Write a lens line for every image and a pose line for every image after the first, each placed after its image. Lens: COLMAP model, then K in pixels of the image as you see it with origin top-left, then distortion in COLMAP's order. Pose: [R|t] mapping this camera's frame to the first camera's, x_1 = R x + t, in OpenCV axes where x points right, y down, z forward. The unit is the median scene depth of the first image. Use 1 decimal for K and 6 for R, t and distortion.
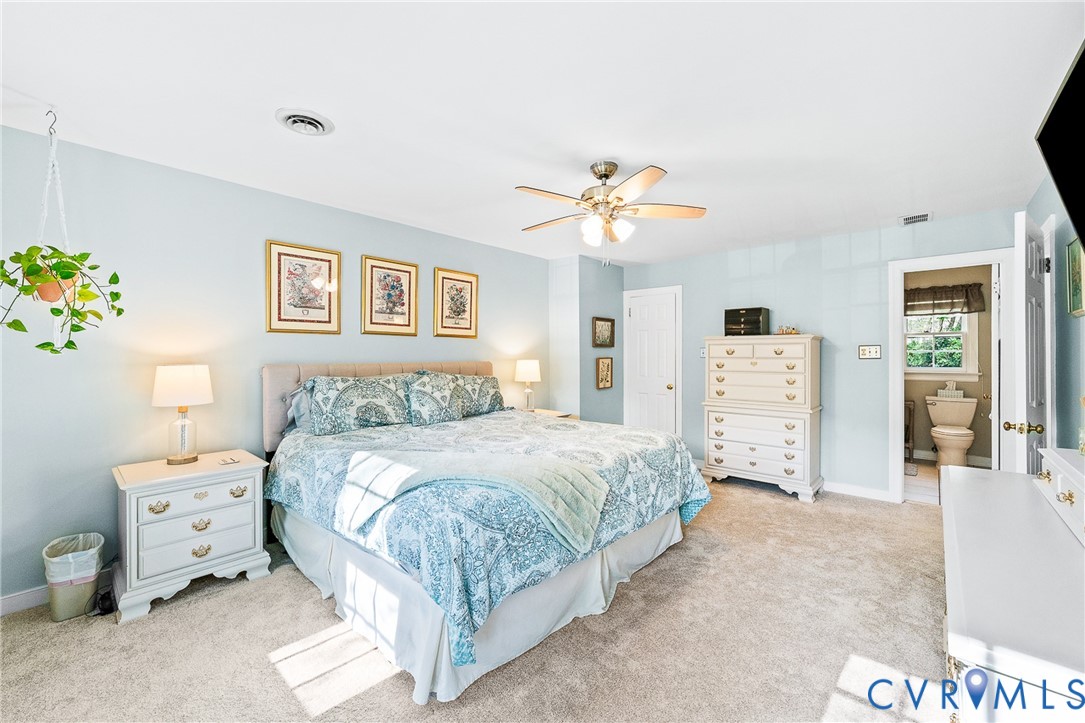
lens RADIAL K [[442.8, 0, 541.2], [0, 442.8, 354.8], [0, 0, 1]] dist [-0.009974, 0.003075]
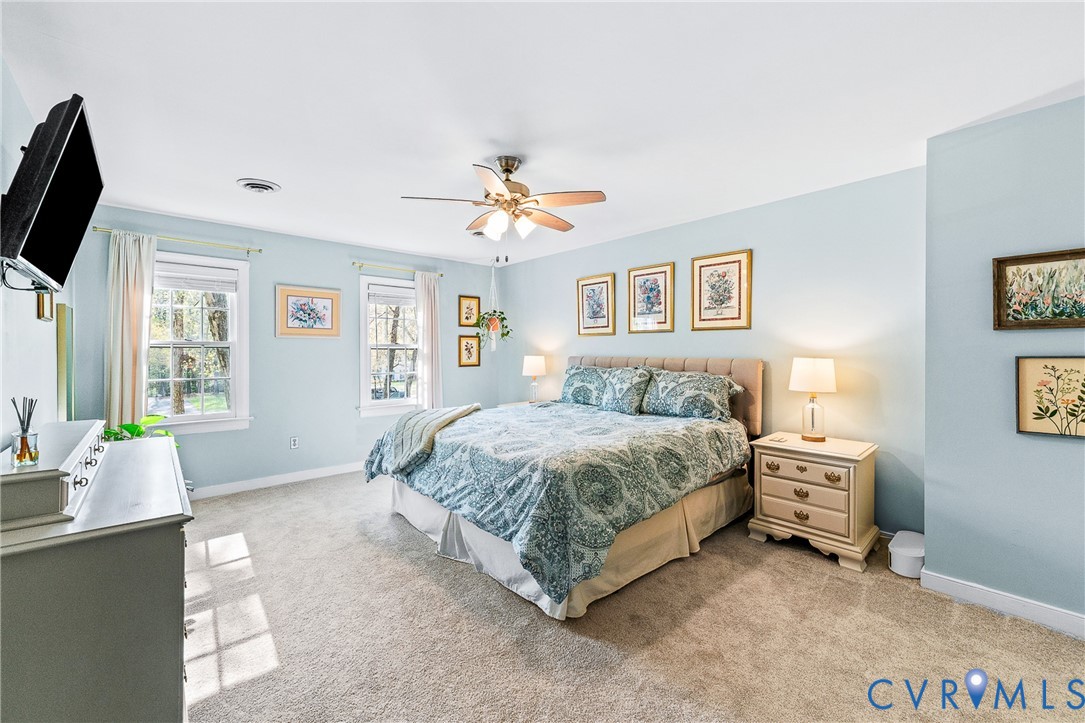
lens RADIAL K [[412.5, 0, 550.7], [0, 412.5, 355.9], [0, 0, 1]] dist [-0.002390, -0.000021]
pose [[-0.059929, 0.015015, -0.998090, 0.710842], [0.006598, 0.999871, 0.014645, -0.002252], [0.998181, -0.005707, -0.060020, 0.792304]]
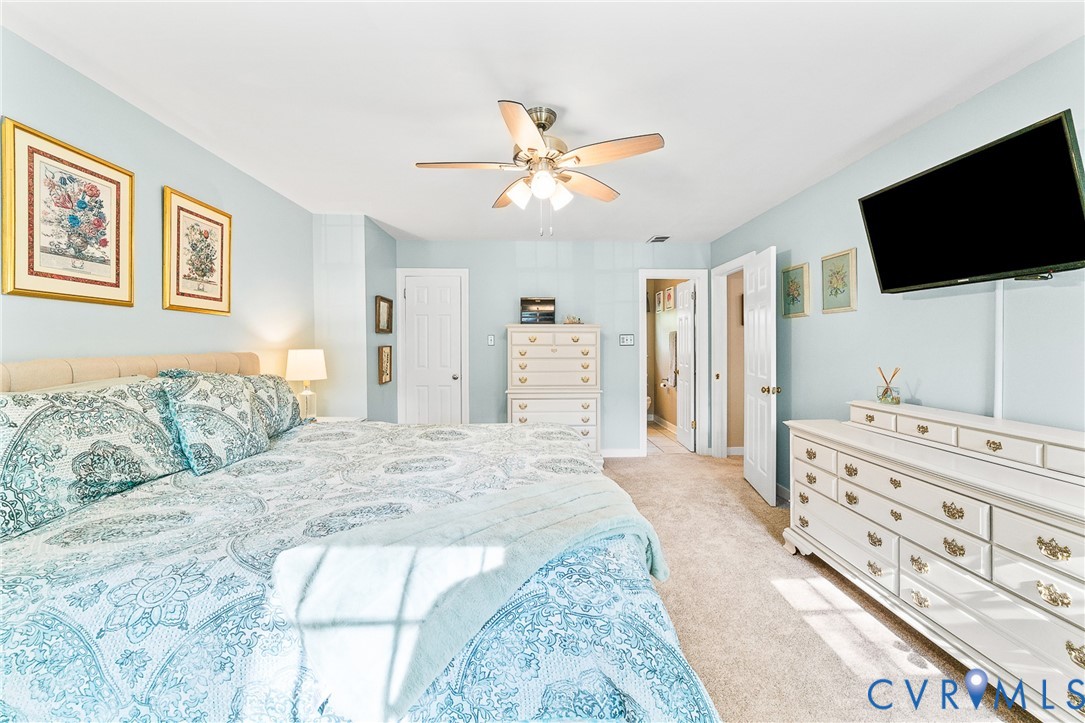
lens RADIAL K [[442.8, 0, 545.8], [0, 442.8, 347.3], [0, 0, 1]] dist [-0.009974, 0.003075]
pose [[0.713226, -0.007494, 0.700894, -0.305036], [0.001853, 0.999960, 0.008805, 0.003193], [-0.700931, -0.004981, 0.713211, 0.277224]]
